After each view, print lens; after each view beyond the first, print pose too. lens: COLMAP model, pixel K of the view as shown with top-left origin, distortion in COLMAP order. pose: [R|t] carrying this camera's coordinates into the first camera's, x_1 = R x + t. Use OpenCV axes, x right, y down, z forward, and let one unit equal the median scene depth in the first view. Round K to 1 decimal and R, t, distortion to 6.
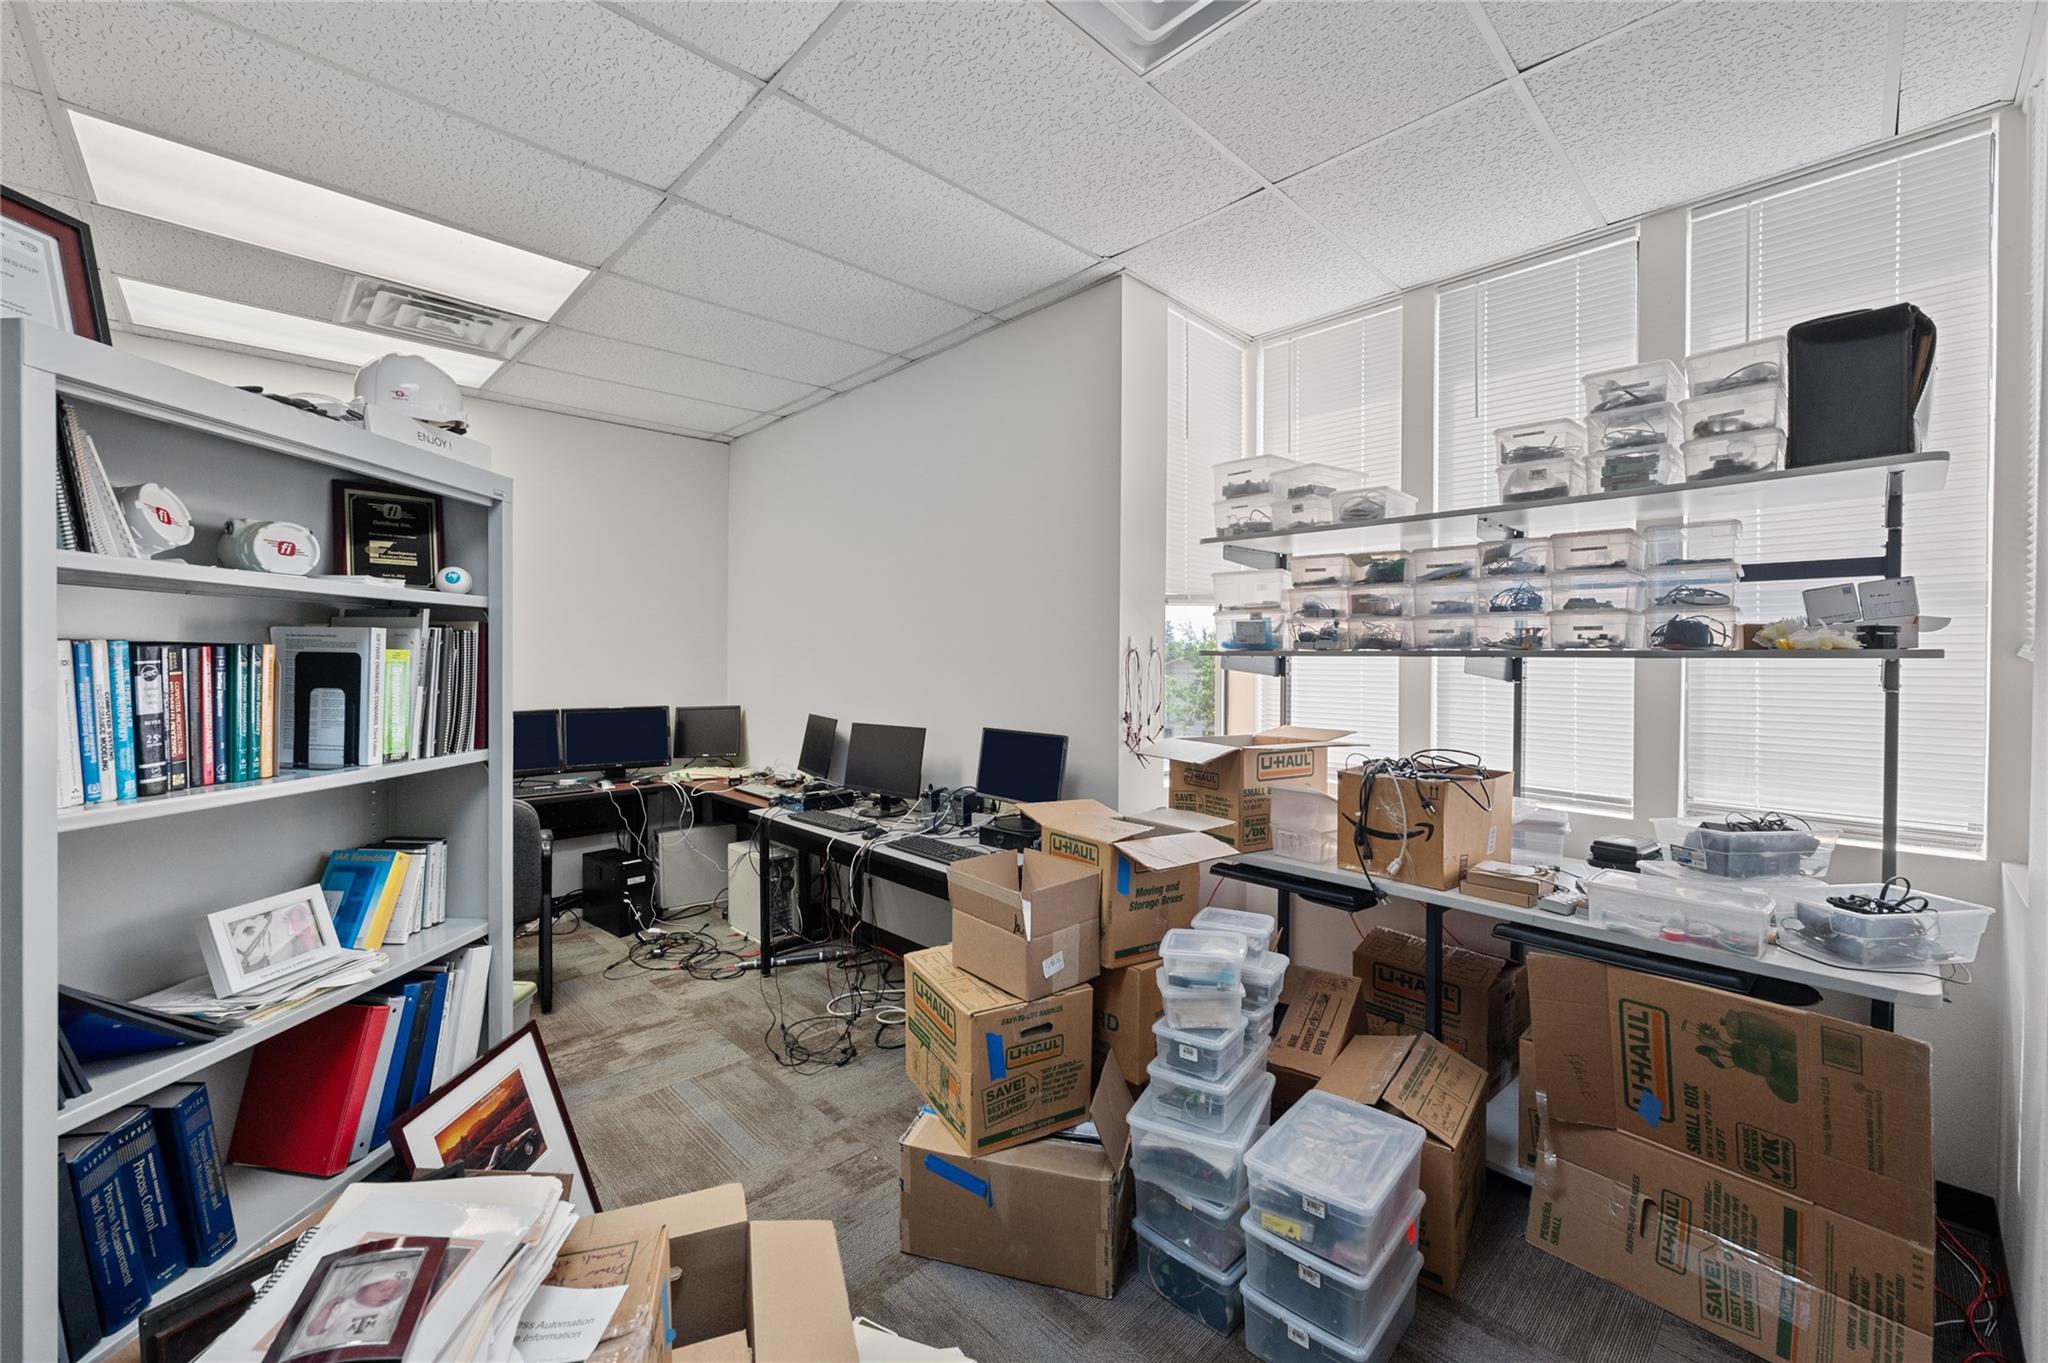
lens RADIAL K [[814.5, 0, 1018.1], [0, 814.5, 657.7], [0, 0, 1]] dist [-0.001368, -0.000271]
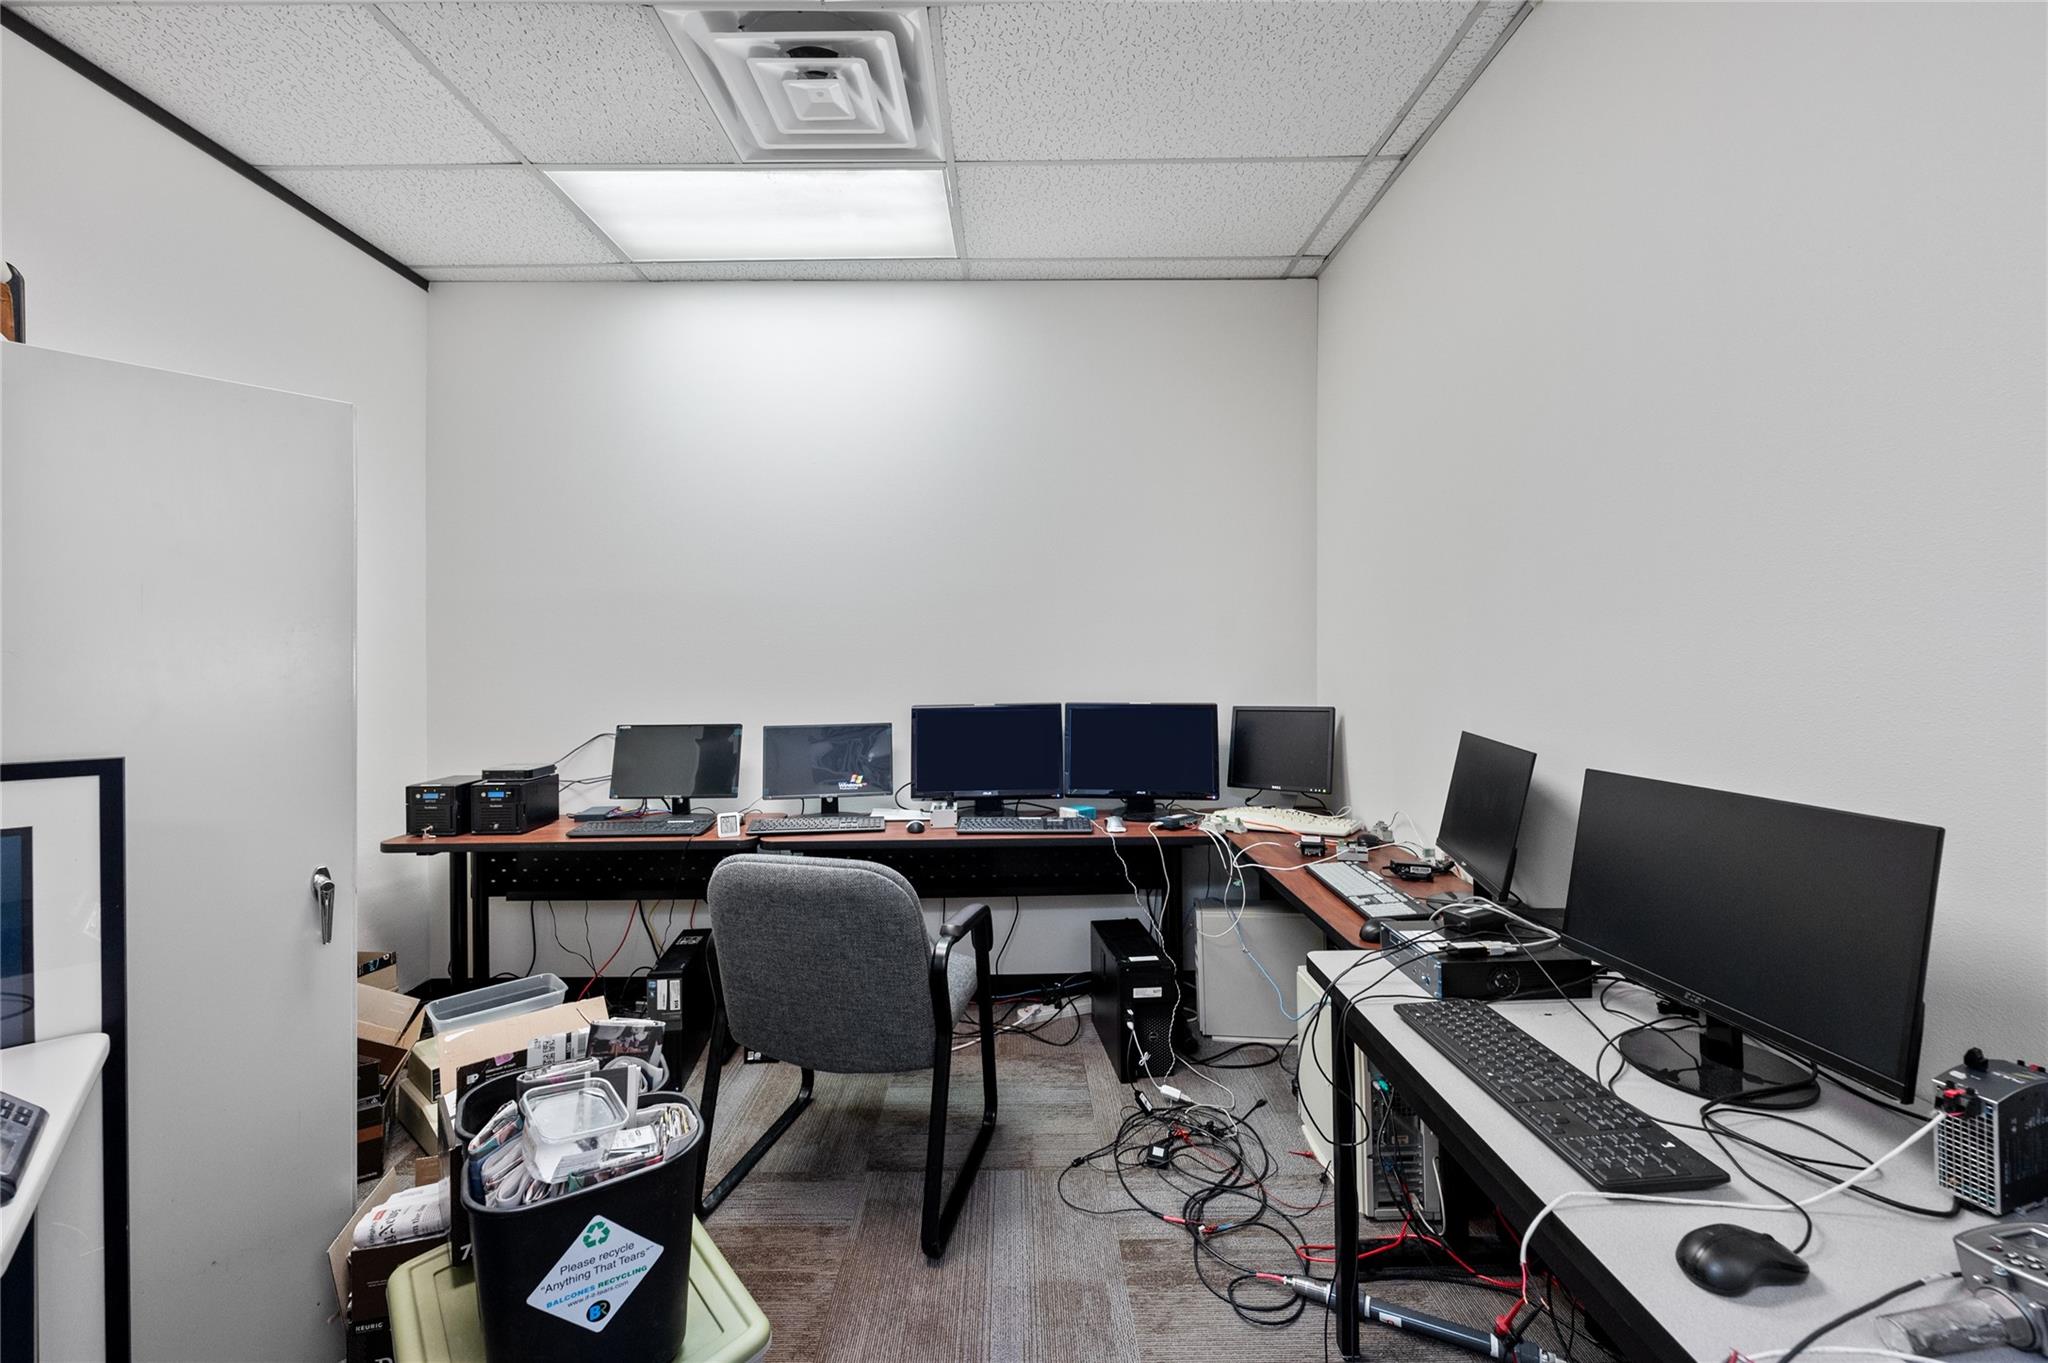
lens RADIAL K [[814.5, 0, 1018.1], [0, 814.5, 657.7], [0, 0, 1]] dist [-0.001368, -0.000271]
pose [[0.723022, -0.004878, -0.690808, -0.120973], [0.007910, 0.999968, 0.001218, 0.024158], [0.690780, -0.006345, 0.723037, 0.498801]]
